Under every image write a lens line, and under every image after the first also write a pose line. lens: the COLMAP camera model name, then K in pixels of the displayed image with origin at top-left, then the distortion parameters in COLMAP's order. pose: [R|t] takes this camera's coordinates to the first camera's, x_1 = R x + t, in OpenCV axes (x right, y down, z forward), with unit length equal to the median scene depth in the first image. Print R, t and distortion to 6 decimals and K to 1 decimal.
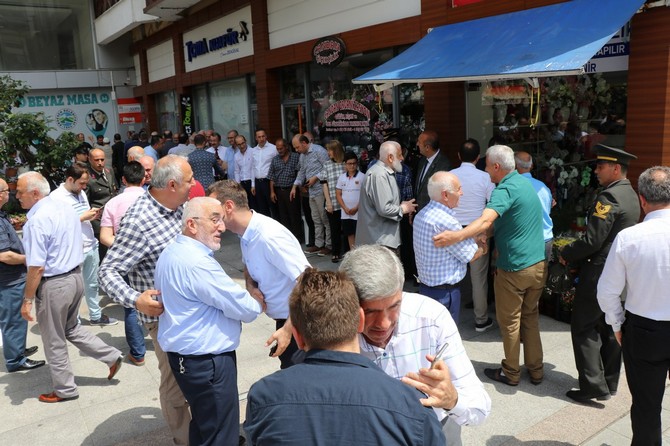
lens RADIAL K [[560.5, 0, 332.2], [0, 560.5, 220.4], [0, 0, 1]] dist [-0.179044, 0.149115]
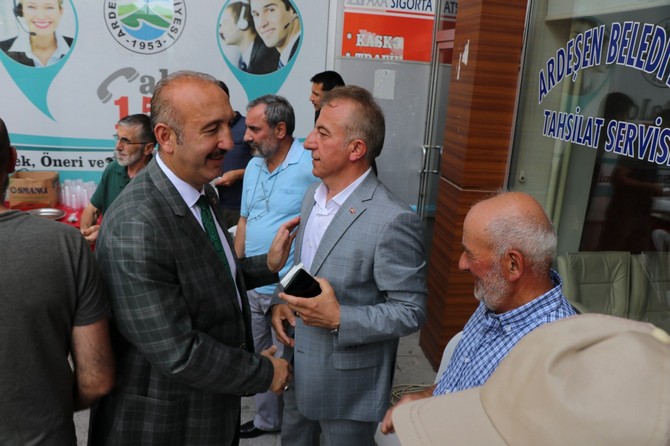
lens RADIAL K [[560.5, 0, 332.2], [0, 560.5, 220.4], [0, 0, 1]] dist [-0.179044, 0.149115]
pose [[0.890772, 0.214835, -0.400463, -0.286799], [-0.184525, 0.976276, 0.113290, -0.135716], [0.415301, -0.027020, 0.909283, 0.794840]]
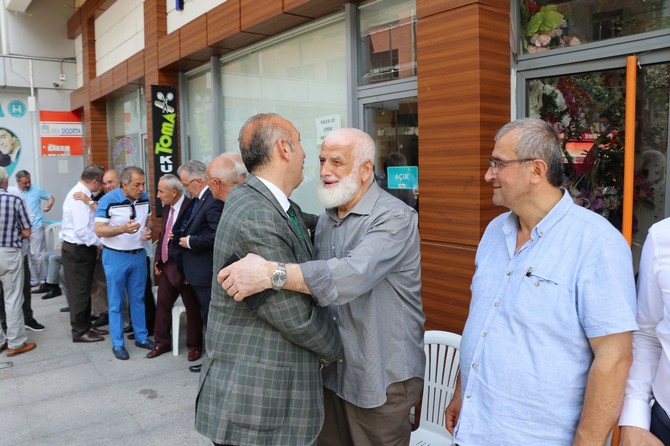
lens RADIAL K [[560.5, 0, 332.2], [0, 560.5, 220.4], [0, 0, 1]] dist [-0.179044, 0.149115]
pose [[0.998211, 0.023906, 0.054803, -0.123091], [-0.018290, 0.994740, -0.100789, -0.061672], [-0.056924, 0.099607, 0.993397, 0.452984]]
